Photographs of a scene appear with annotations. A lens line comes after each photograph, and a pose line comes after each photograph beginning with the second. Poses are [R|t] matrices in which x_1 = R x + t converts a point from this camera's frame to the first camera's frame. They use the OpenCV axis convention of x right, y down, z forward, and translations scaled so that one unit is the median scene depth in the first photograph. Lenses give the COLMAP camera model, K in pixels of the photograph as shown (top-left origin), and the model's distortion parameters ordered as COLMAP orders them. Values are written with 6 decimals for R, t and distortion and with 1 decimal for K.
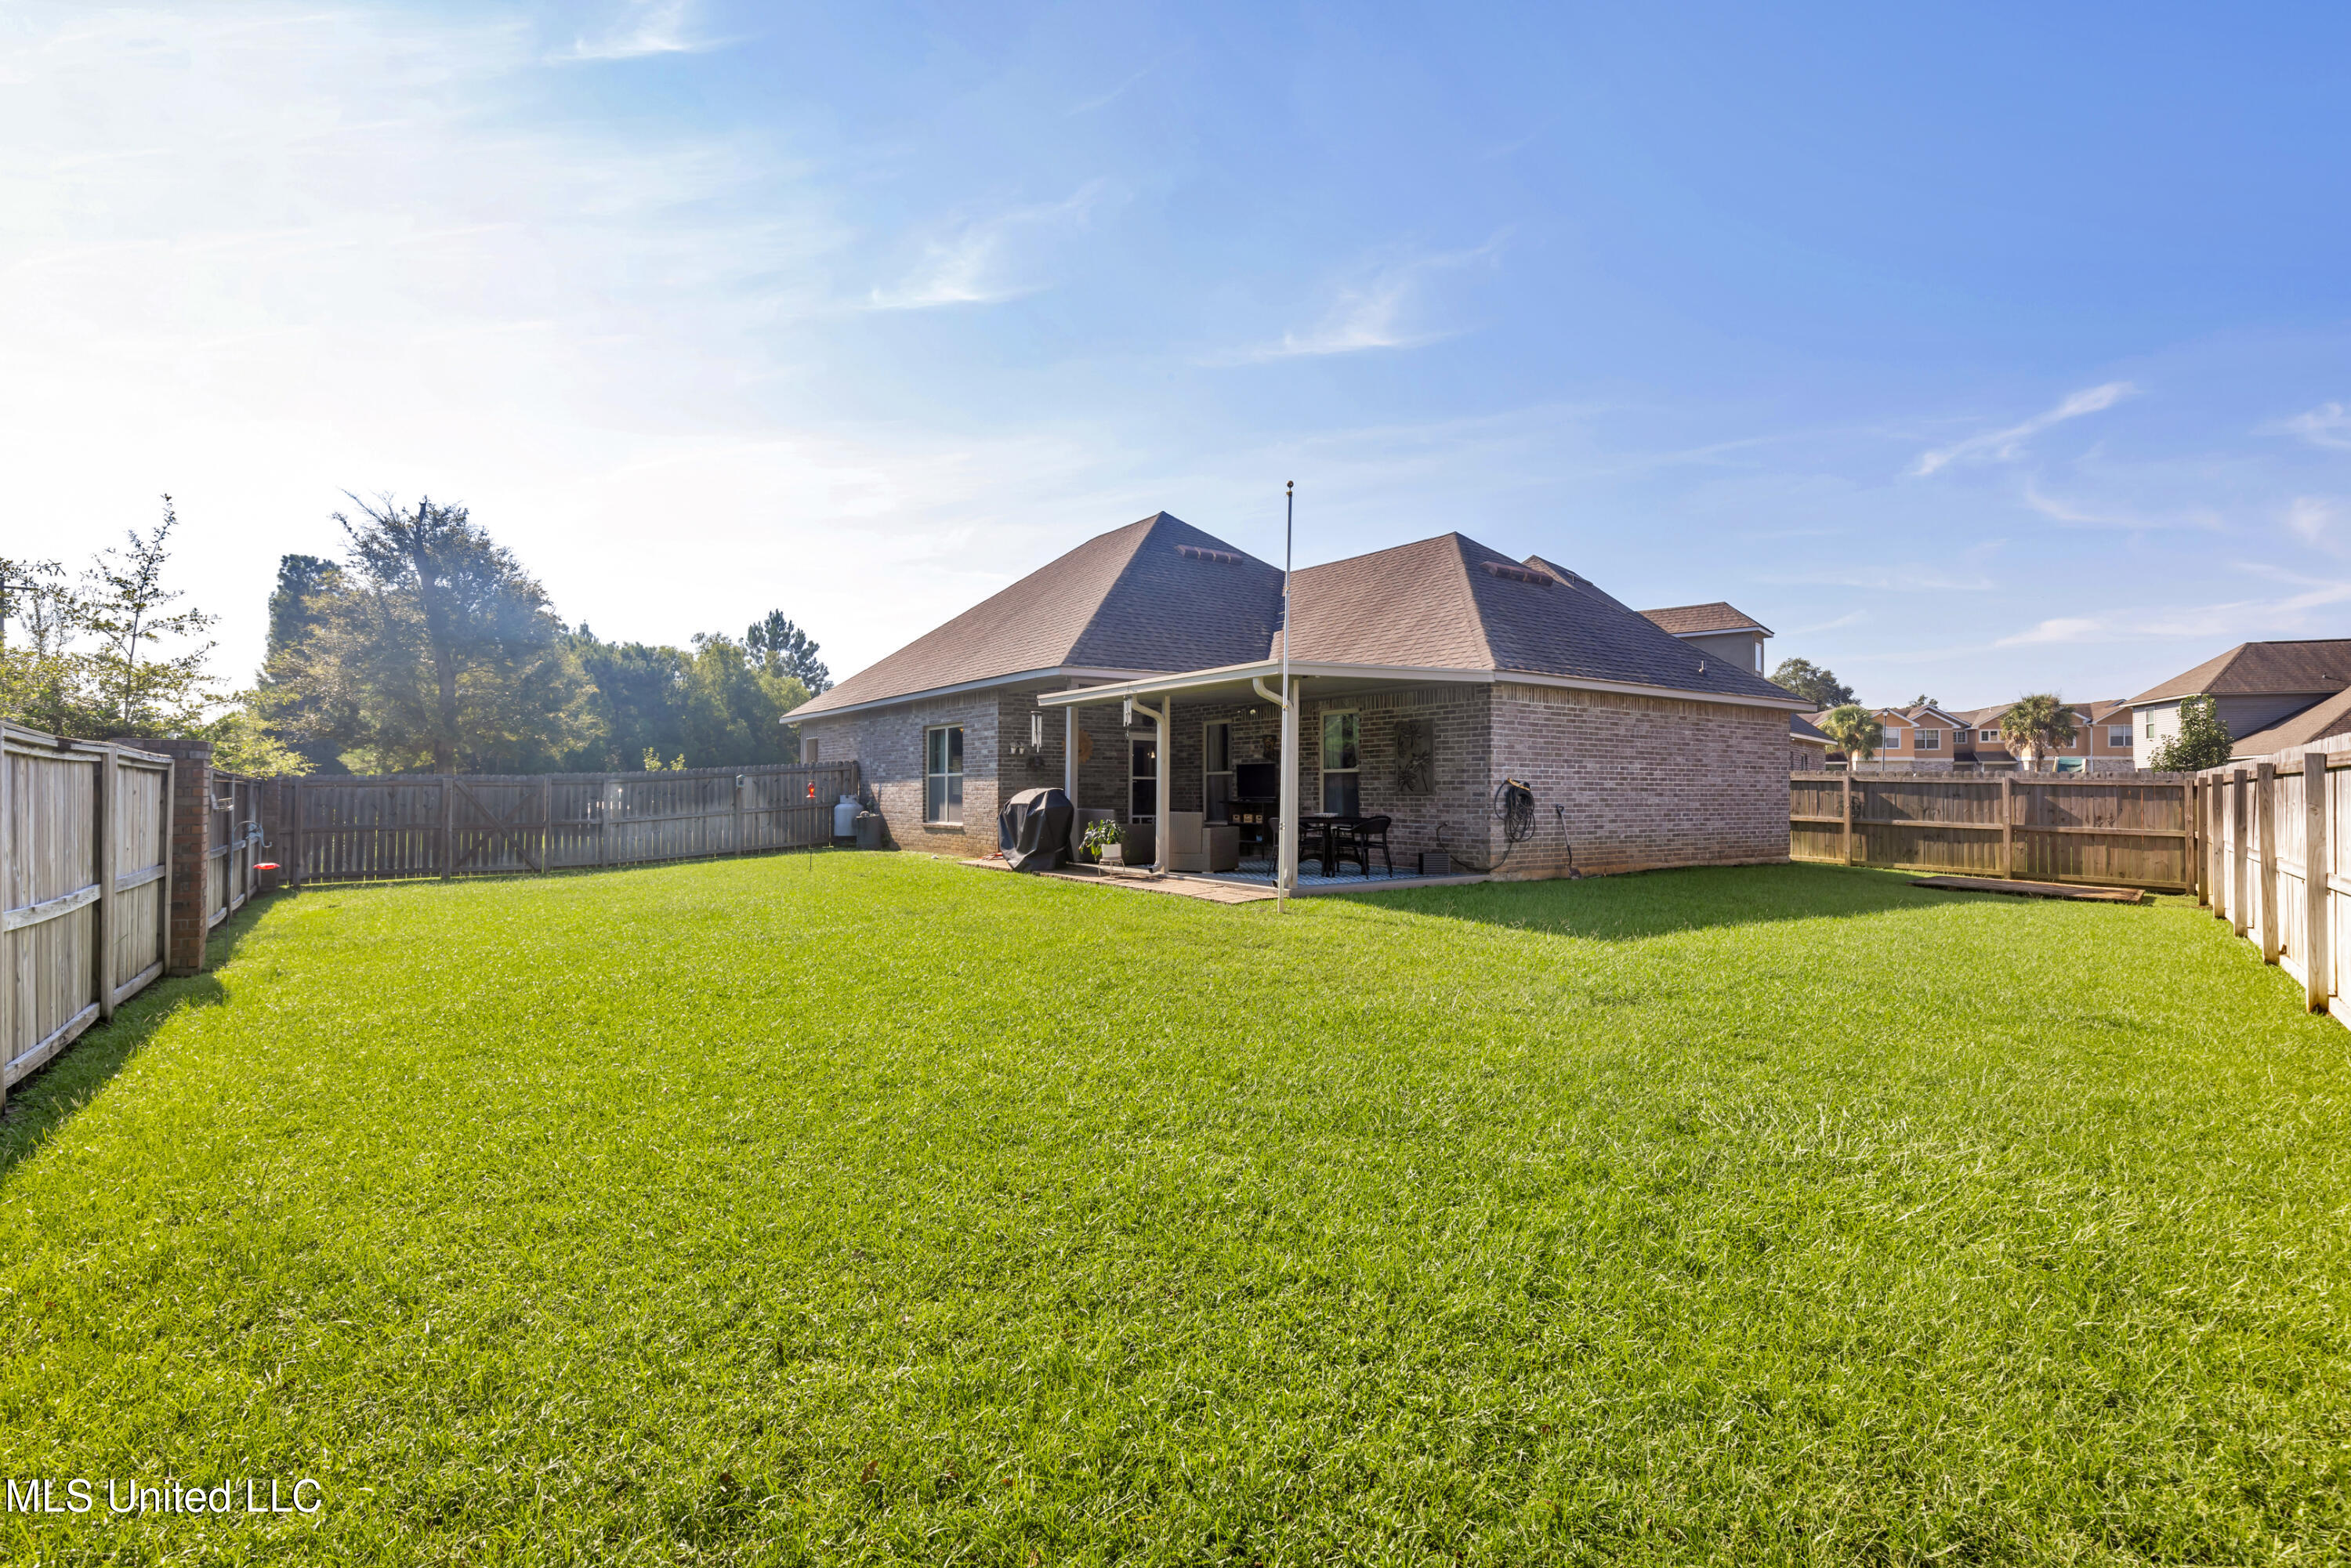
lens RADIAL K [[1059.1, 0, 1178.0], [0, 1059.1, 783.1], [0, 0, 1]] dist [0.002949, 0.000024]
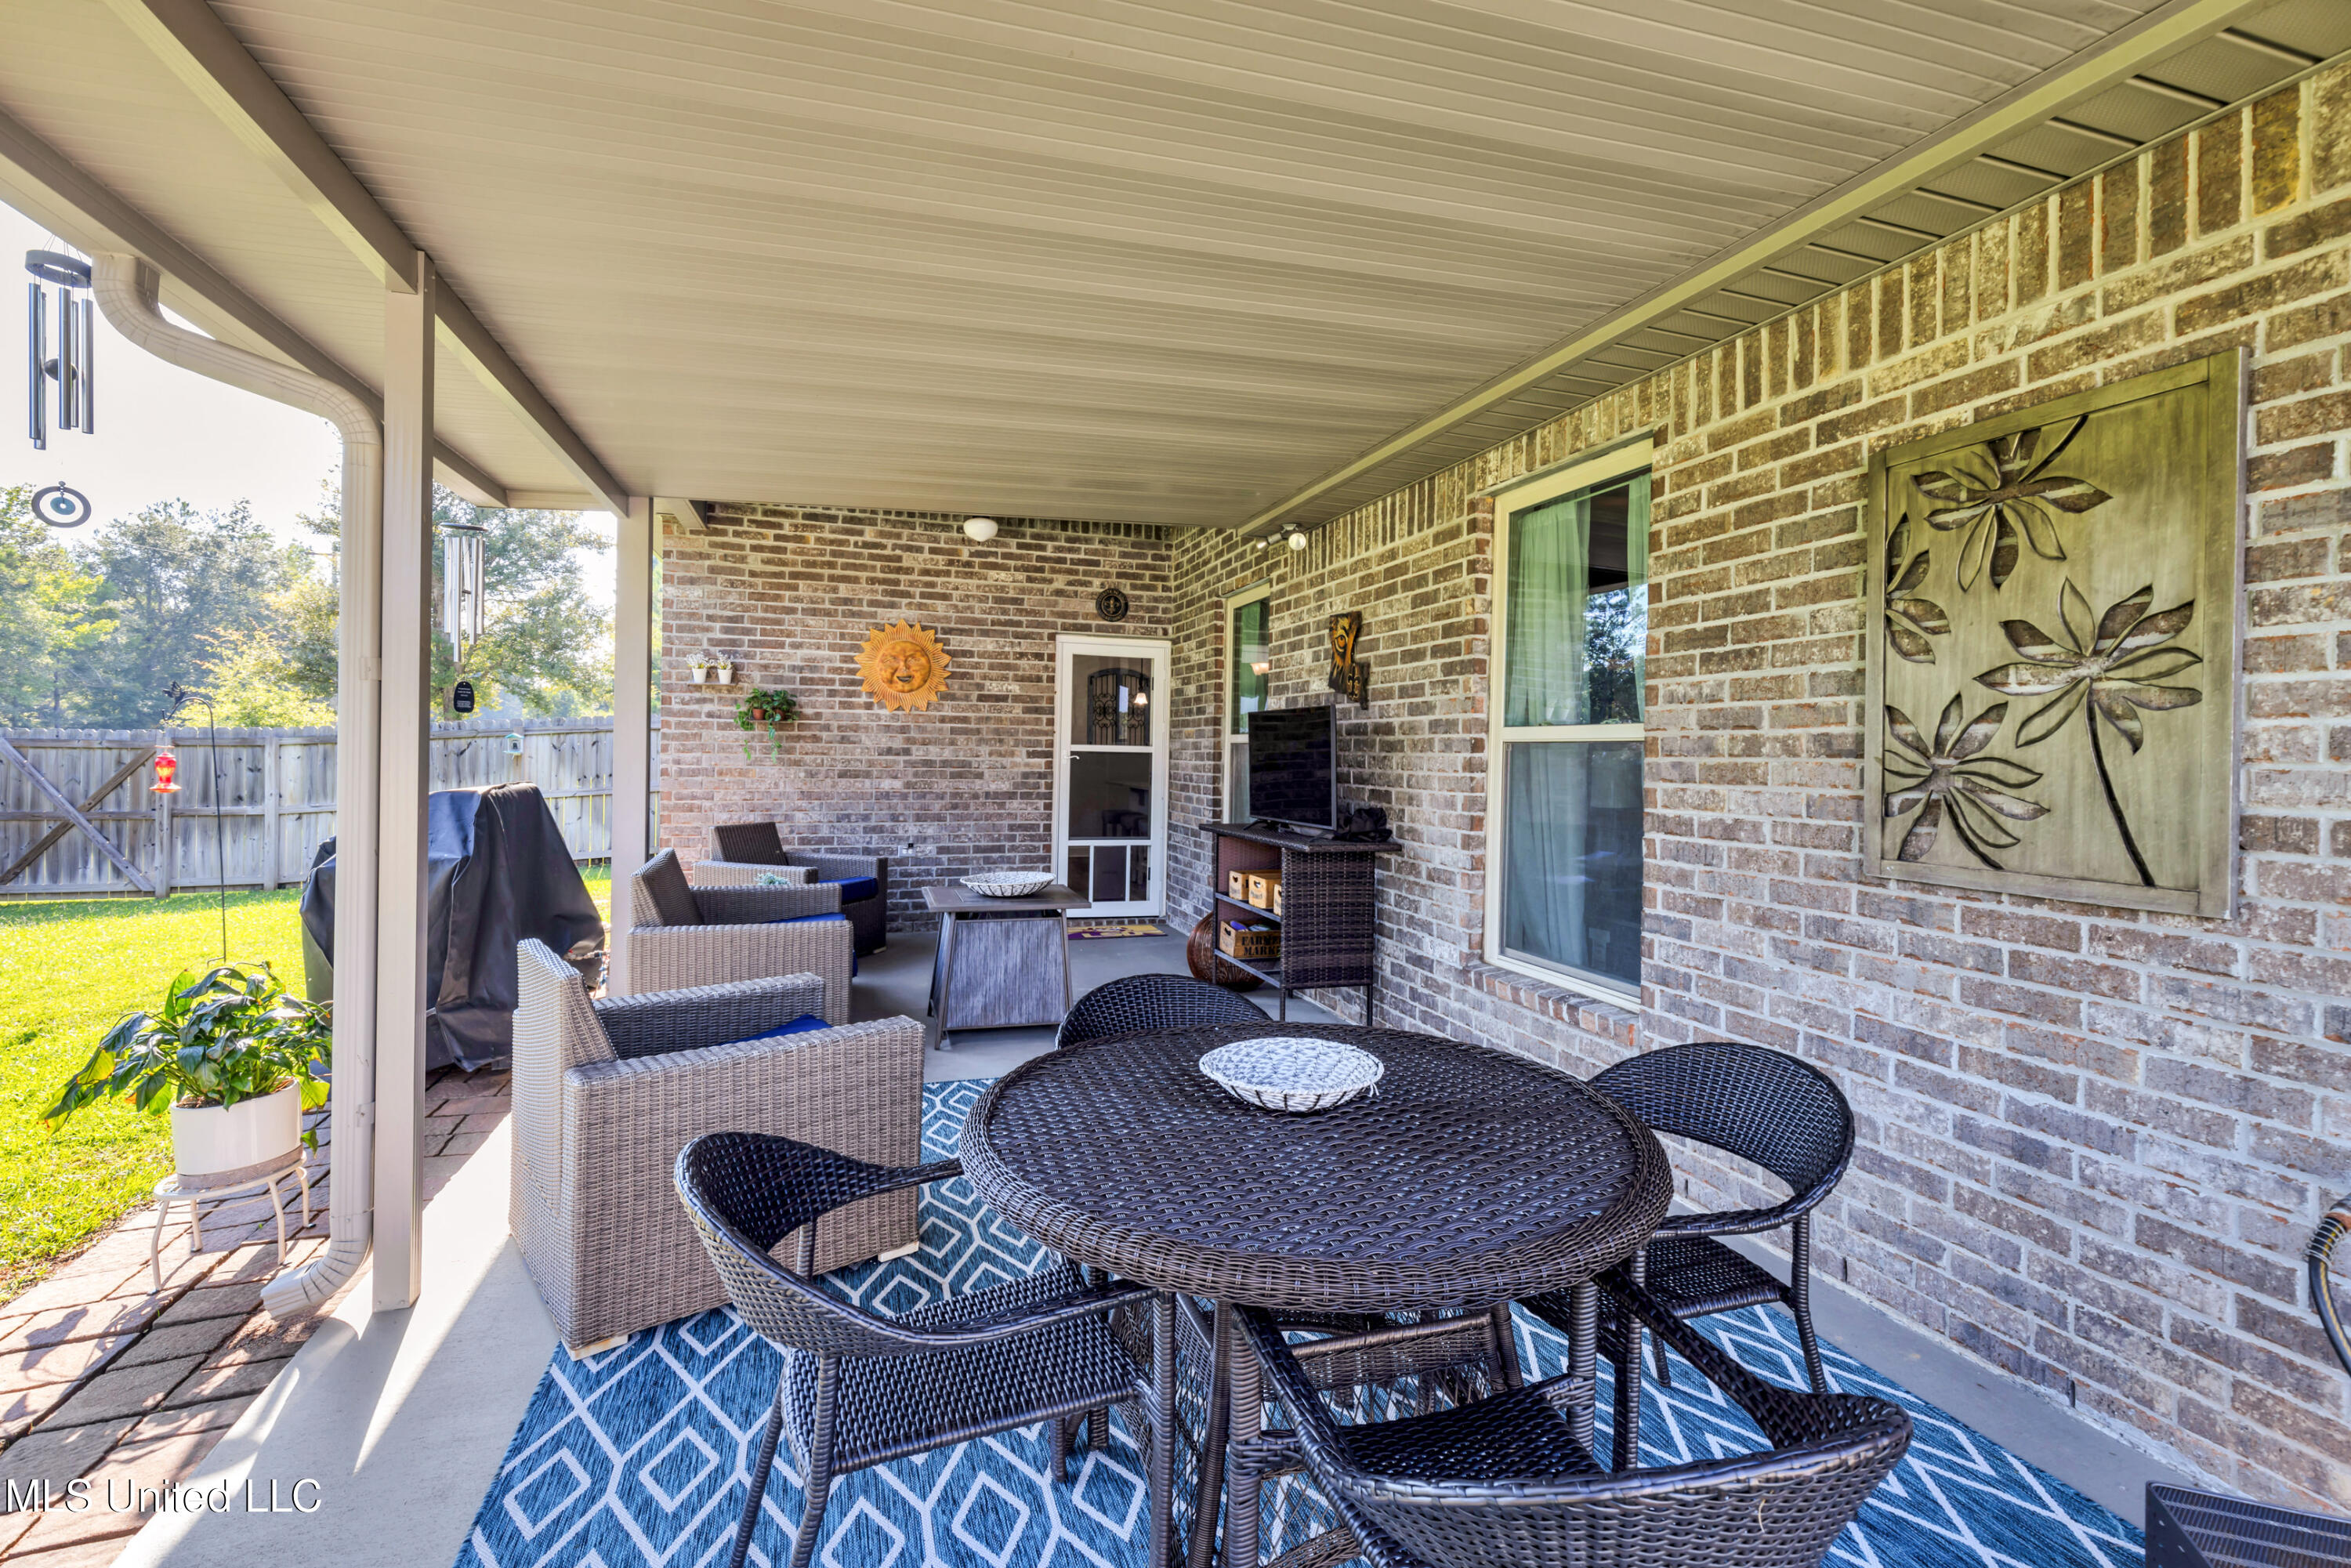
lens RADIAL K [[1059.1, 0, 1168.3], [0, 1059.1, 747.0], [0, 0, 1]] dist [0.002949, 0.000024]
pose [[0.948417, 0.011766, -0.316806, 0.140129], [-0.010537, 0.999929, 0.005594, -0.008882], [0.316849, -0.001967, 0.948474, 0.730833]]
